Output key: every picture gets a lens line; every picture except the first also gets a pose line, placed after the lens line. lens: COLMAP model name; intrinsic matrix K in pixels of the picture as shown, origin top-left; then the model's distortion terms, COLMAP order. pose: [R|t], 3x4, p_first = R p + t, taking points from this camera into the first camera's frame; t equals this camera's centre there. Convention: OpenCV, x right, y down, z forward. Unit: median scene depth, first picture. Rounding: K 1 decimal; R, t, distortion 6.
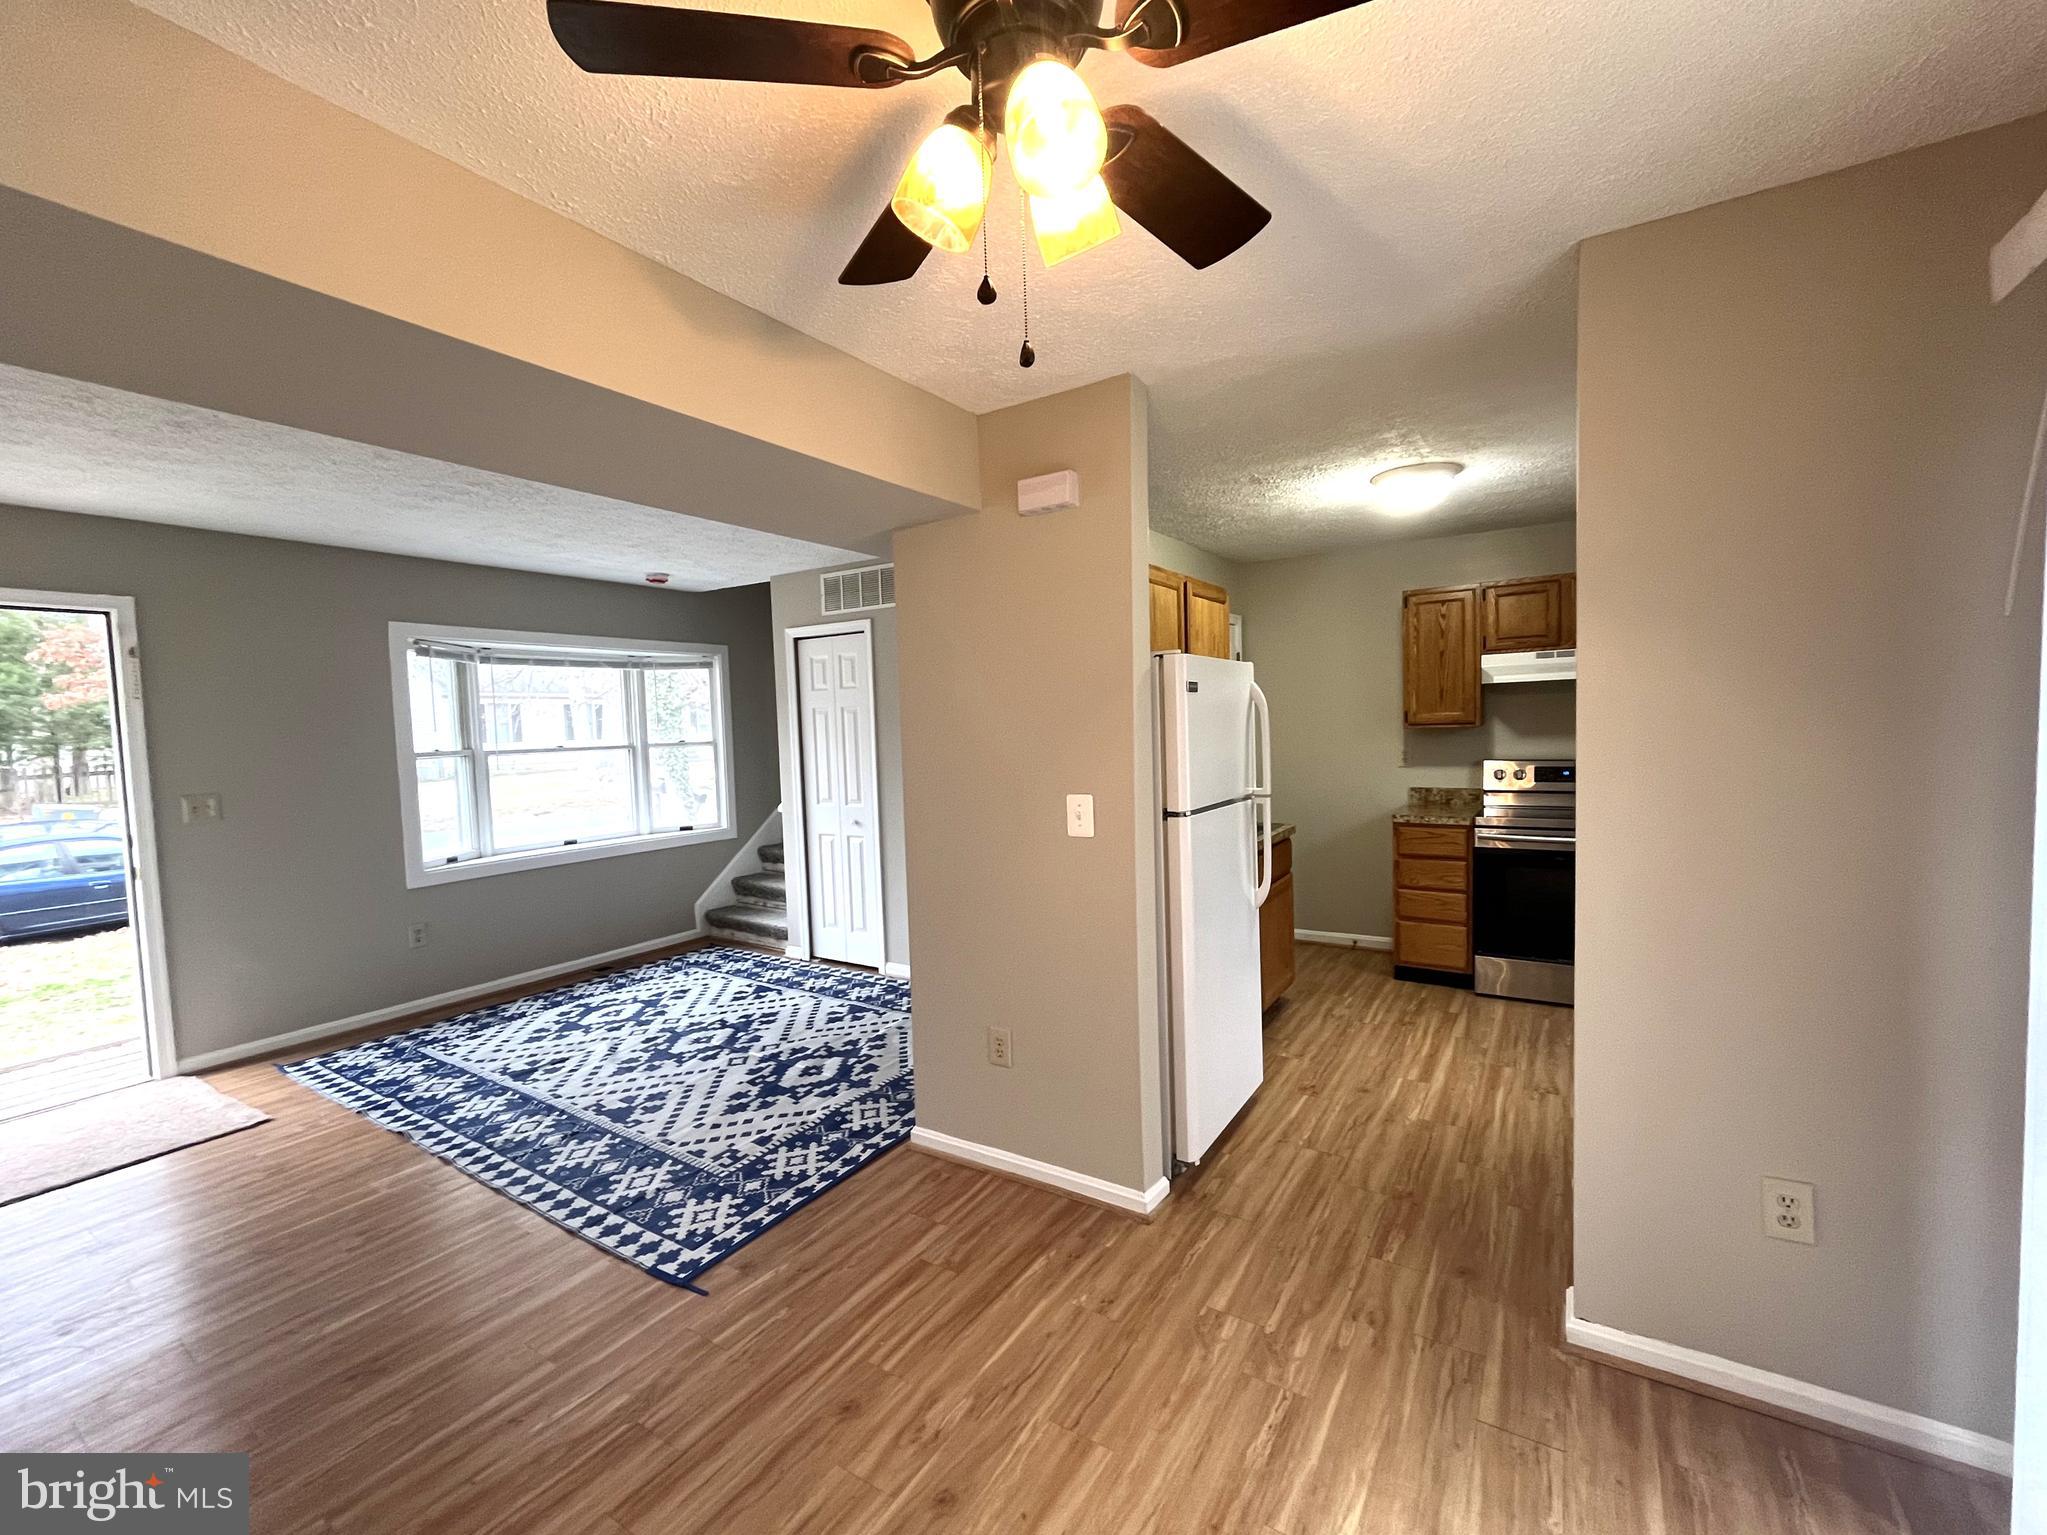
lens RADIAL K [[859.5, 0, 1018.6], [0, 859.5, 774.3], [0, 0, 1]] dist [-0.001571, -0.000253]
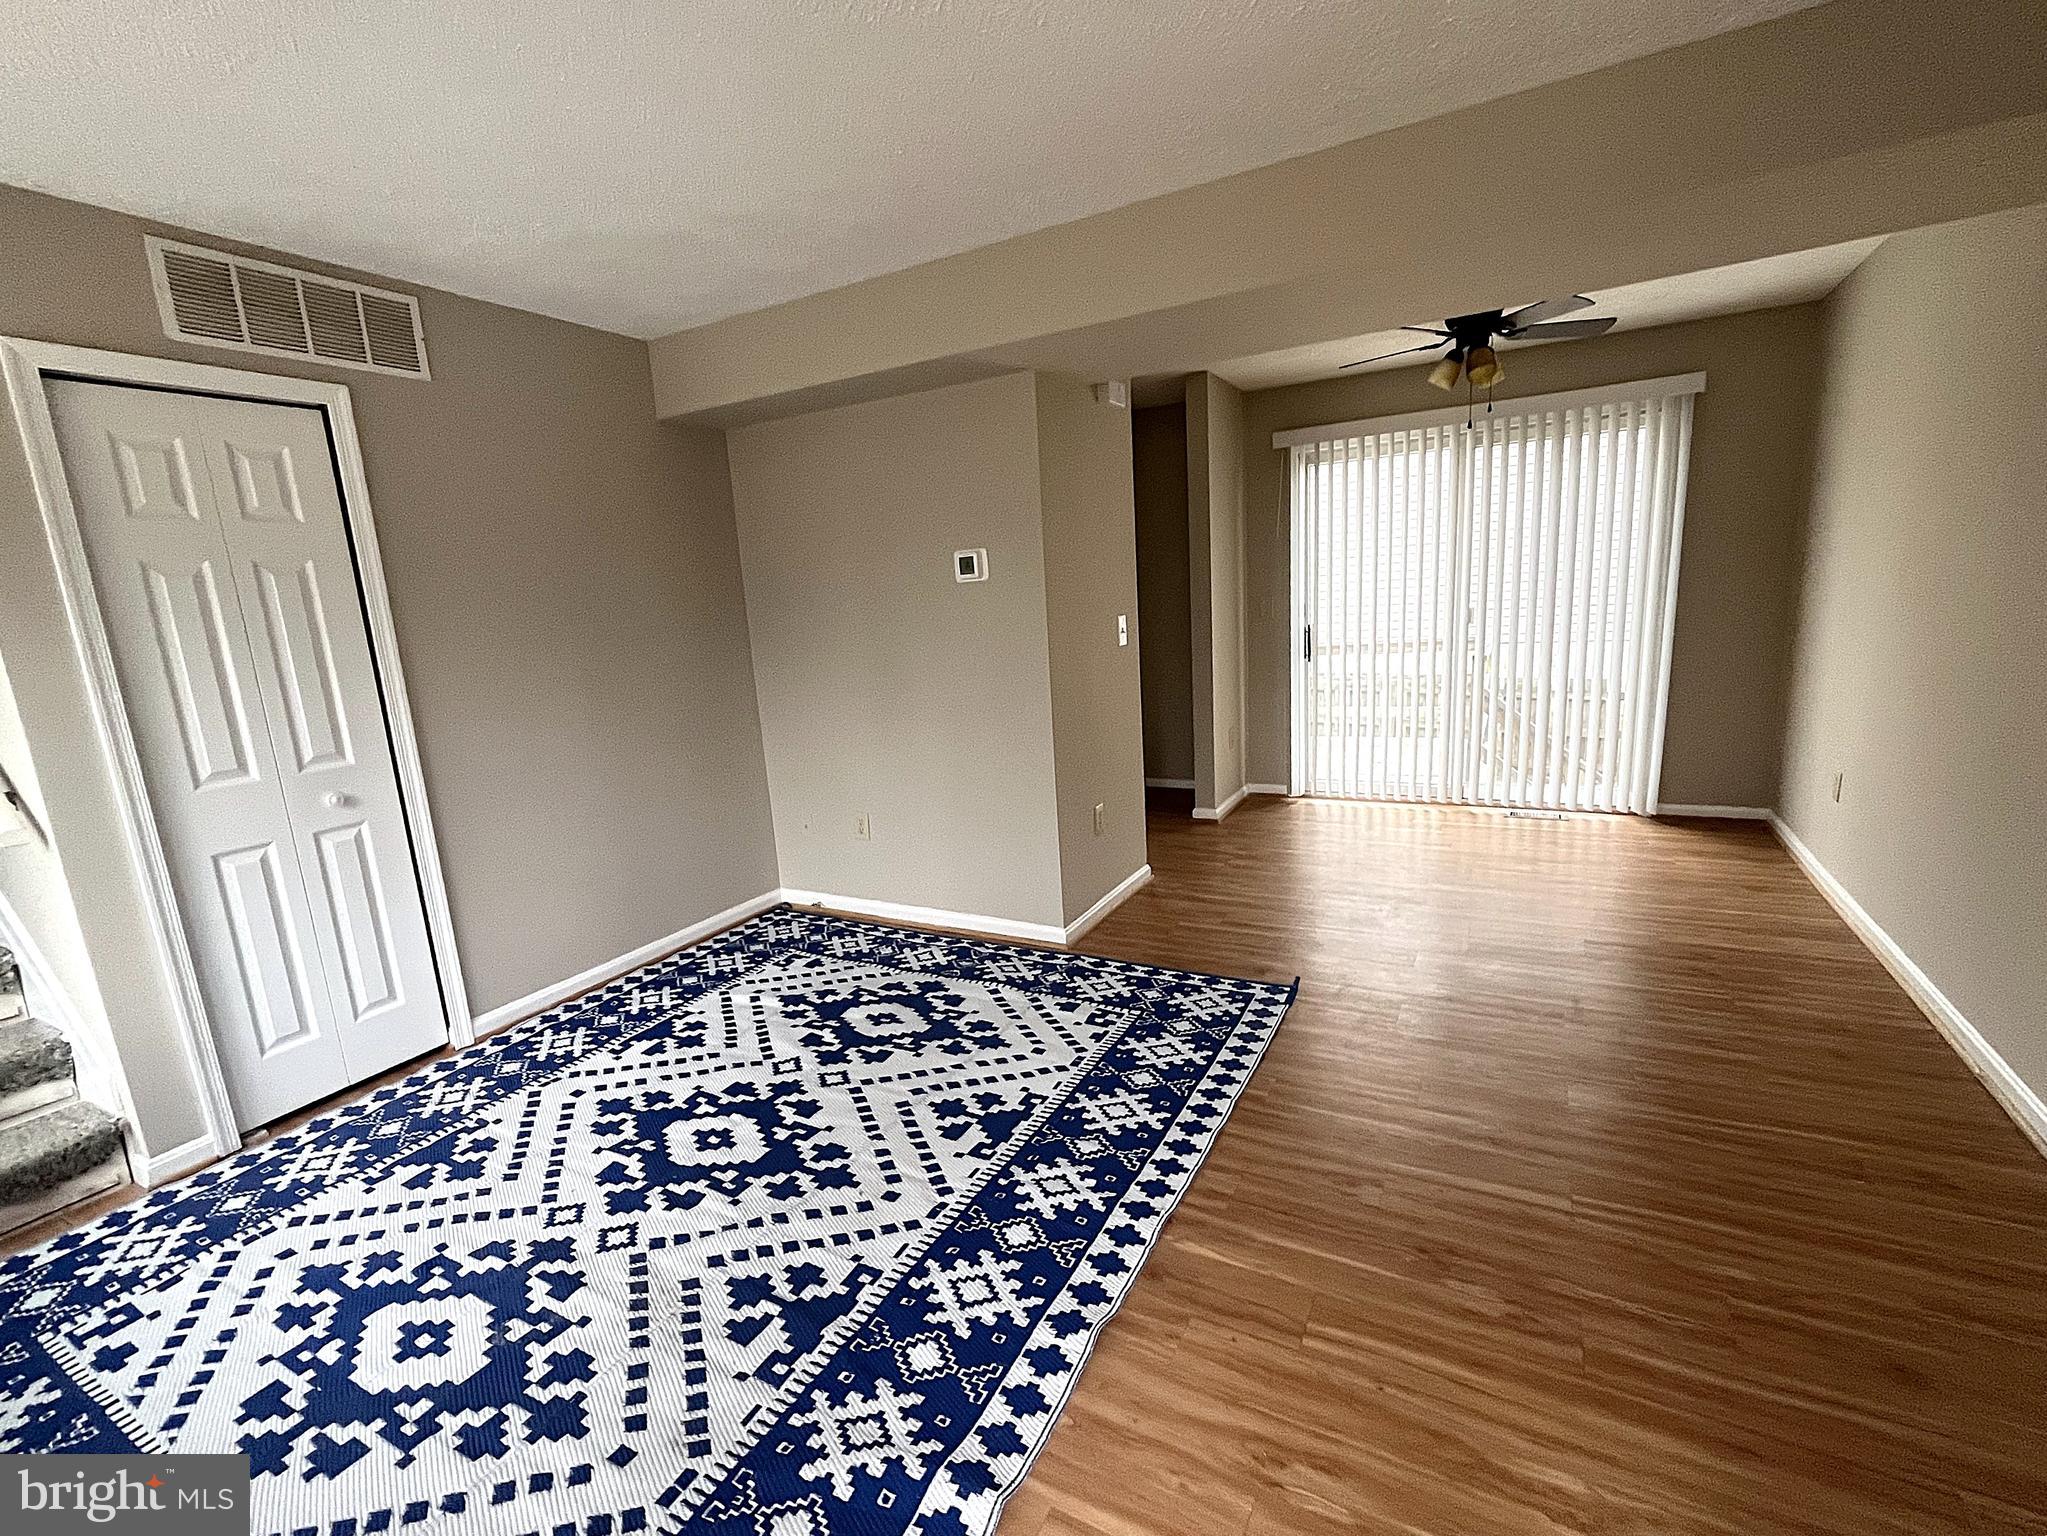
lens RADIAL K [[908.0, 0, 1016.6], [0, 908.0, 774.3], [0, 0, 1]] dist [-0.000876, -0.000820]
pose [[-0.062991, -0.163549, 0.984522, -0.895779], [0.124771, 0.977451, 0.170357, 0.001406], [-0.990184, 0.133571, -0.041165, 0.776030]]
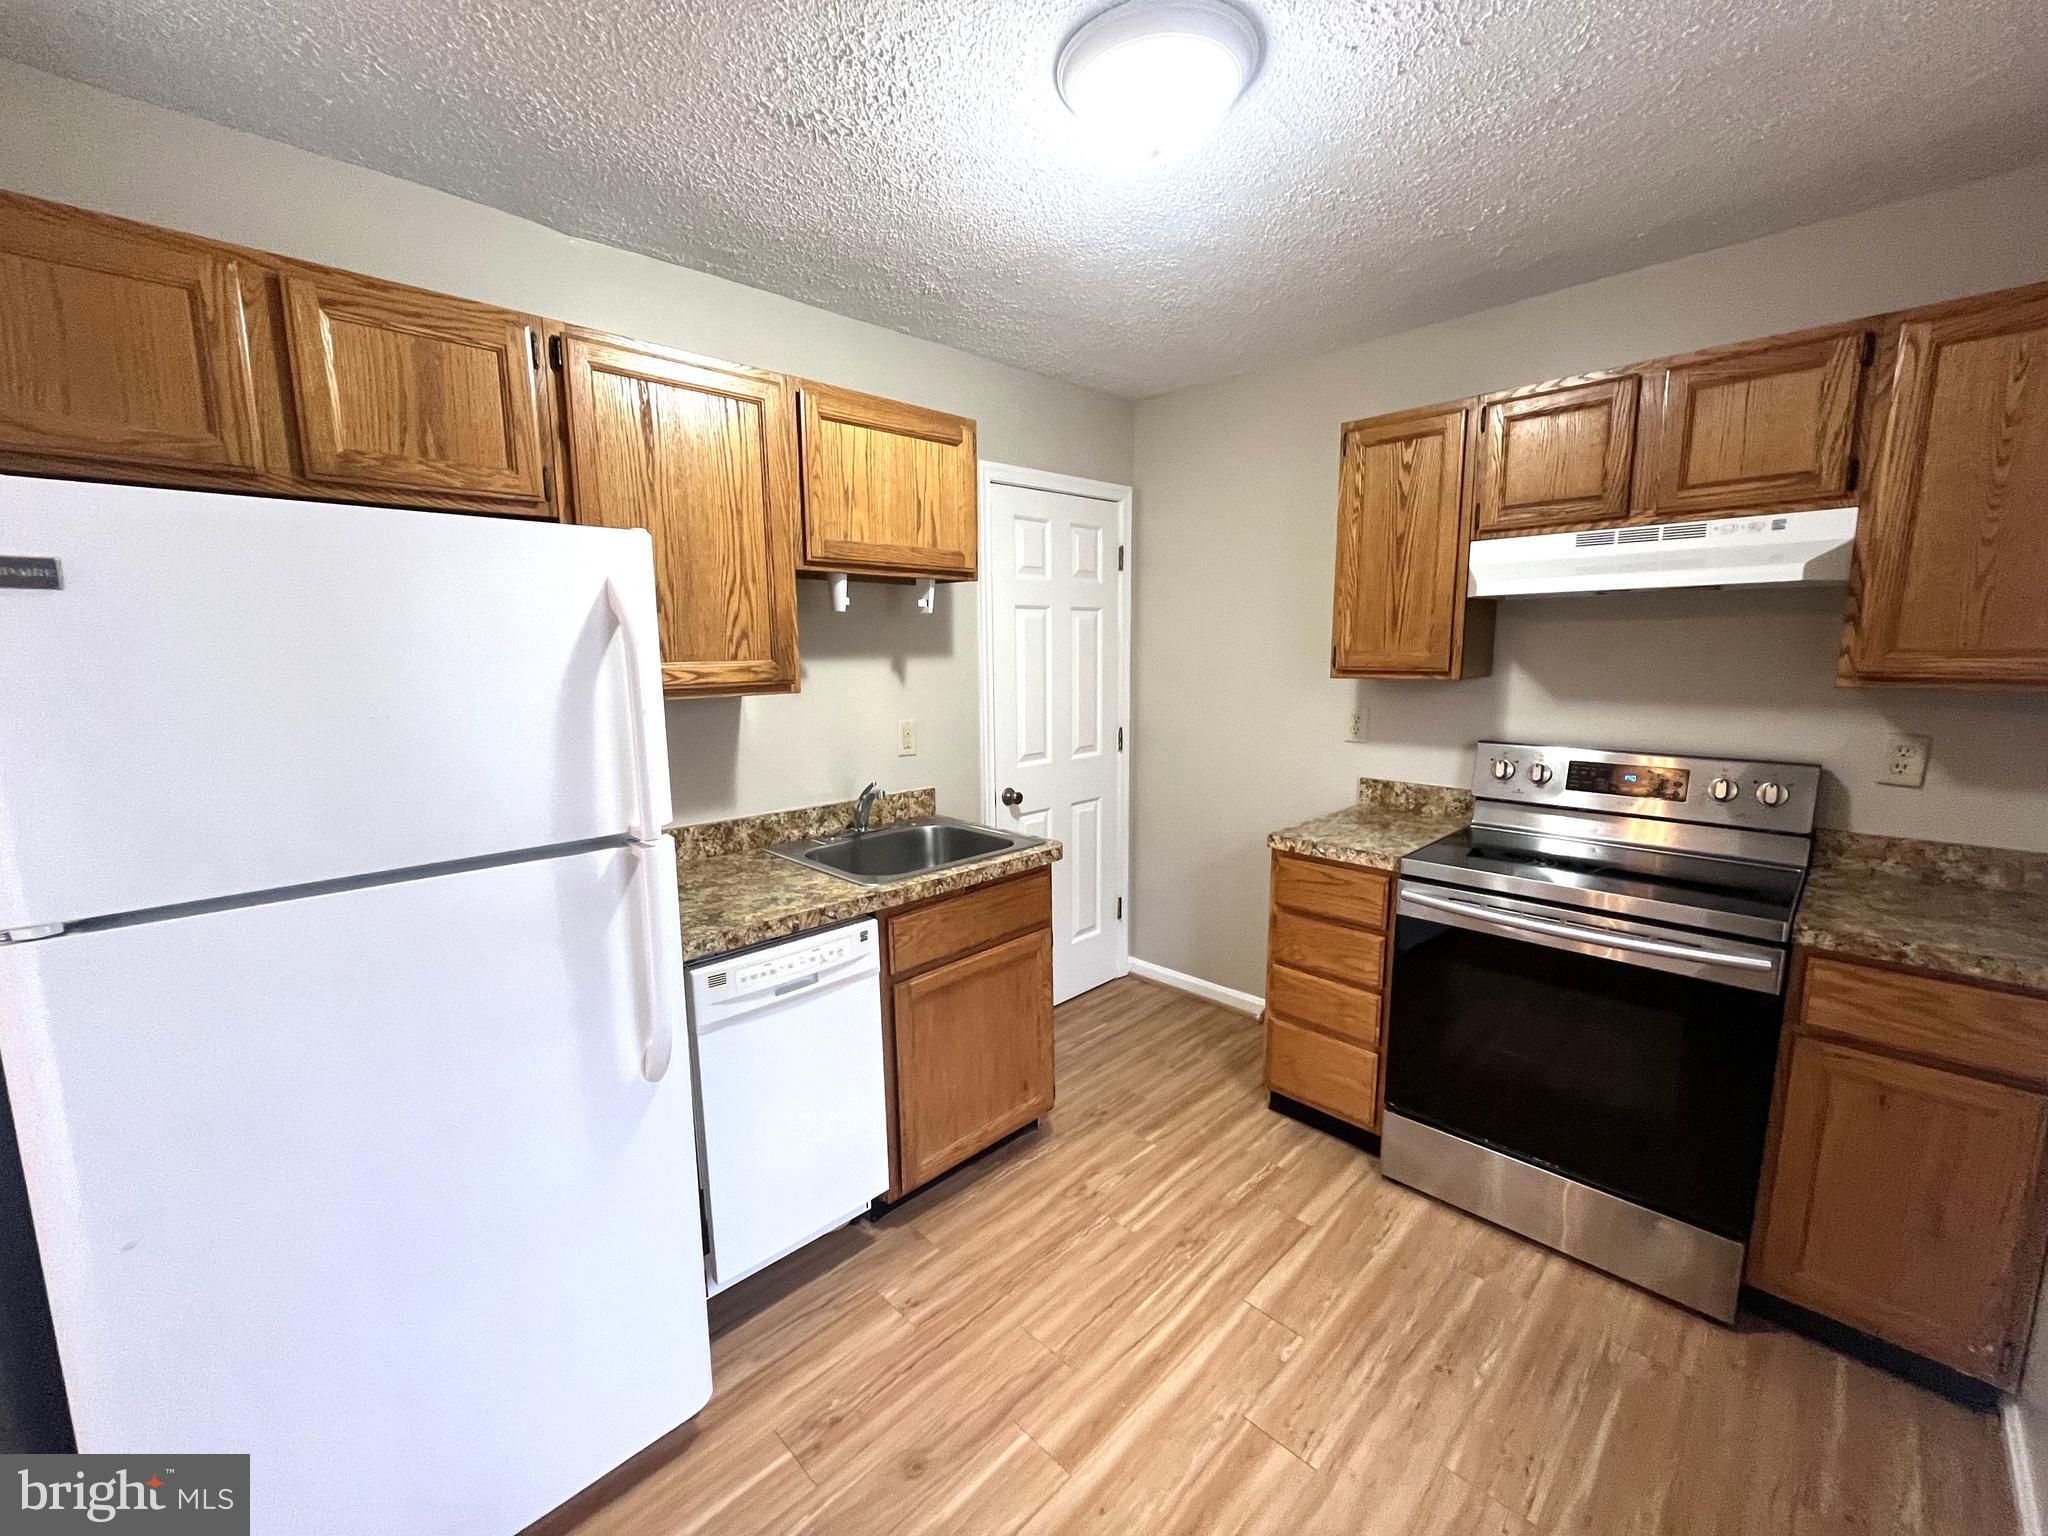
lens RADIAL K [[833.8, 0, 1017.9], [0, 833.8, 773.9], [0, 0, 1]] dist [-0.002252, 0.000034]
pose [[0.975093, 0.056692, -0.214429, 0.419491], [-0.035150, 0.994063, 0.102976, -0.045007], [0.218994, -0.092874, 0.971296, 0.475973]]
